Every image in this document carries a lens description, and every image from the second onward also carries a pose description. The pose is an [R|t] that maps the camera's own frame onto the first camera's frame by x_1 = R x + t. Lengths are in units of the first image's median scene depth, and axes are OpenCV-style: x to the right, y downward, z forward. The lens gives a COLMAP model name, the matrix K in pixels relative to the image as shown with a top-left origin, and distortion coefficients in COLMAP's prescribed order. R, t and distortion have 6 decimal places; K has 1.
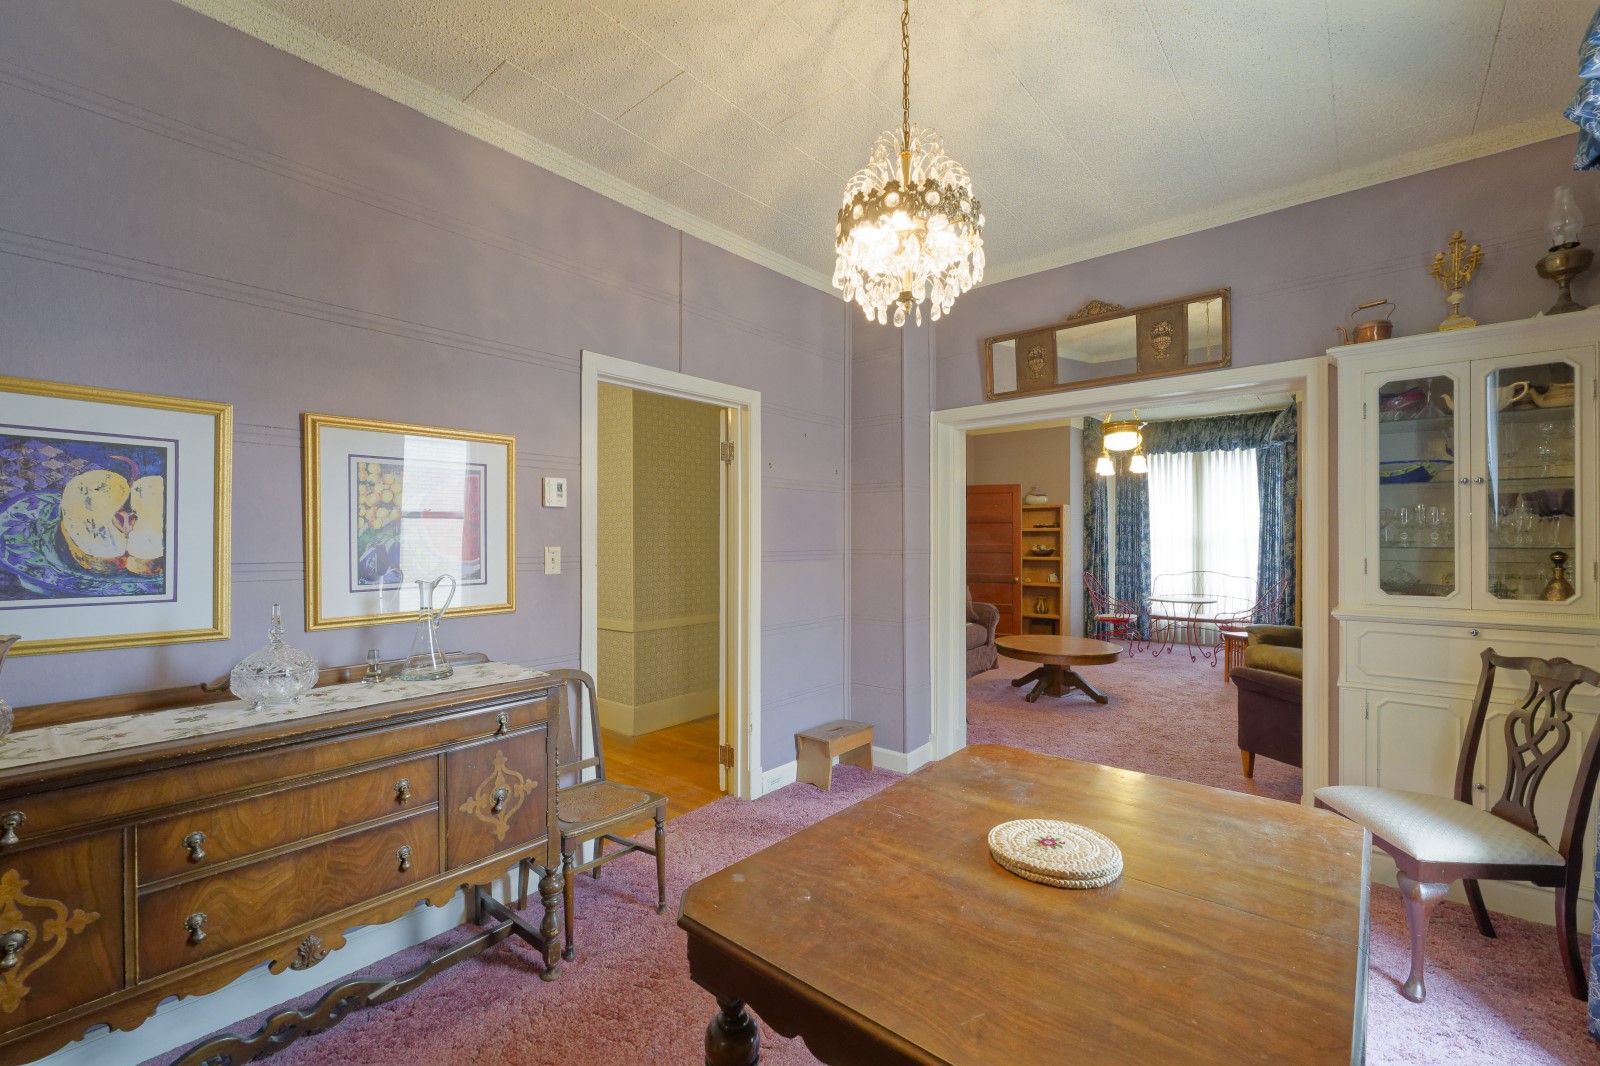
lens RADIAL K [[672.6, 0, 800.4], [0, 672.6, 541.8], [0, 0, 1]] dist [-0.001417, 0.000154]
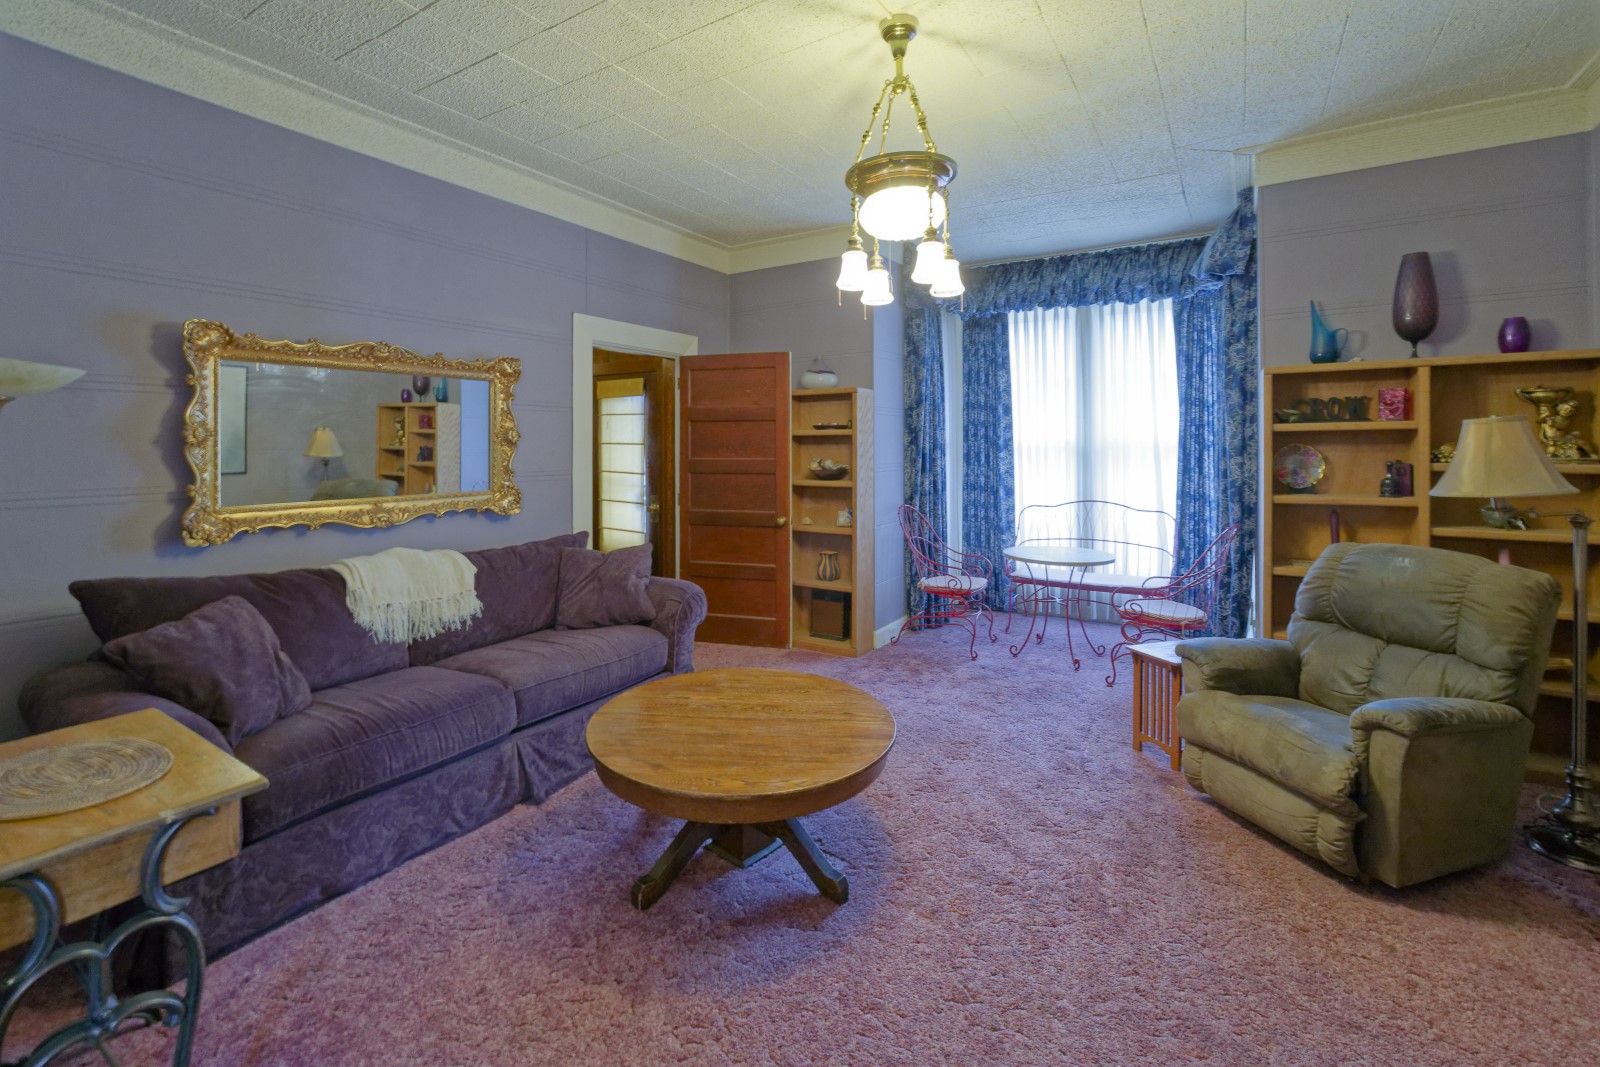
lens RADIAL K [[672.6, 0, 809.1], [0, 672.6, 439.6], [0, 0, 1]] dist [-0.001417, 0.000154]
pose [[0.990659, 0.000414, 0.136359, 0.266977], [0.001247, 0.999926, -0.012092, -0.005170], [-0.136354, 0.012150, 0.990586, 0.440037]]
